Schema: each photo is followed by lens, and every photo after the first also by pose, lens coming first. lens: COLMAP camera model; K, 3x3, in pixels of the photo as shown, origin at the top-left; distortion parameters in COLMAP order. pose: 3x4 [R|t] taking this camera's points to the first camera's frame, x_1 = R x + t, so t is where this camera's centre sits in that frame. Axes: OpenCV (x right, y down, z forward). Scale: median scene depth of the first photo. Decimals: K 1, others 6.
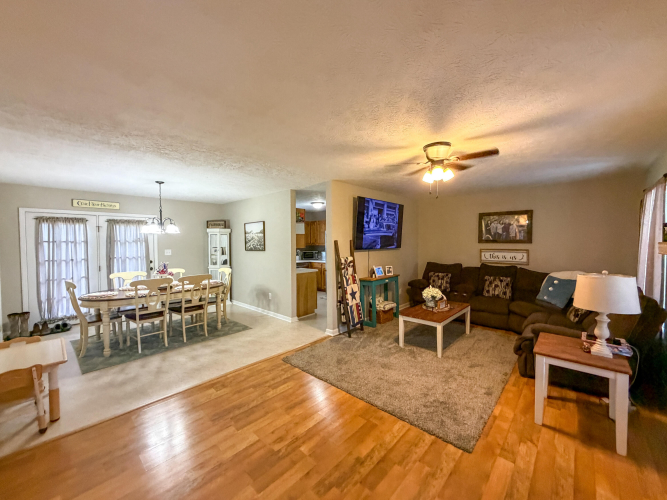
lens RADIAL K [[266.3, 0, 333.5], [0, 266.3, 250.1], [0, 0, 1]] dist [0.001523, 0.001261]
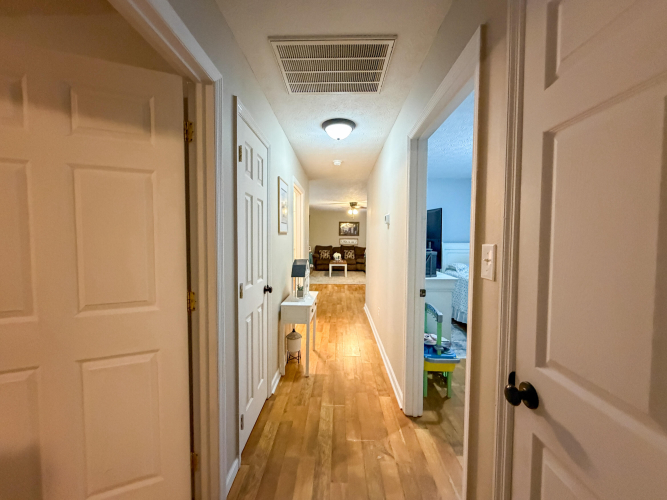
lens RADIAL K [[266.3, 0, 333.6], [0, 266.3, 249.8], [0, 0, 1]] dist [0.001523, 0.001261]
pose [[0.751455, -0.016410, 0.659581, -1.136152], [0.010564, 0.999862, 0.012842, 0.074292], [-0.659700, -0.002682, 0.751524, -0.725428]]
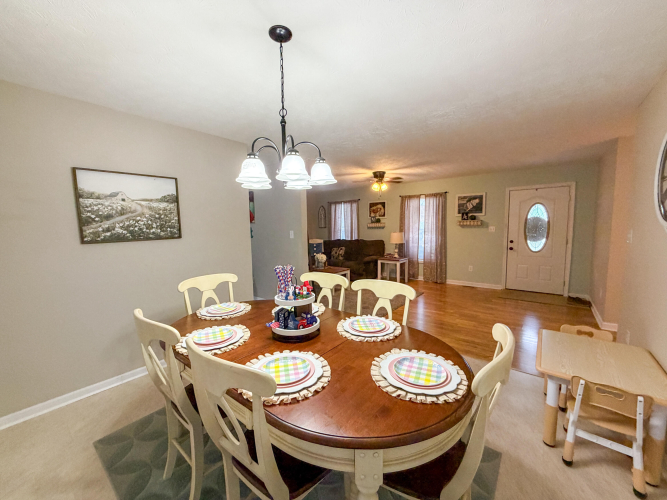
lens RADIAL K [[266.3, 0, 335.5], [0, 266.3, 251.5], [0, 0, 1]] dist [0.001523, 0.001261]
pose [[-0.078063, -0.089854, 0.992891, -0.967415], [0.048089, 0.994431, 0.093775, -0.006369], [-0.995788, 0.055068, -0.073308, 0.913343]]
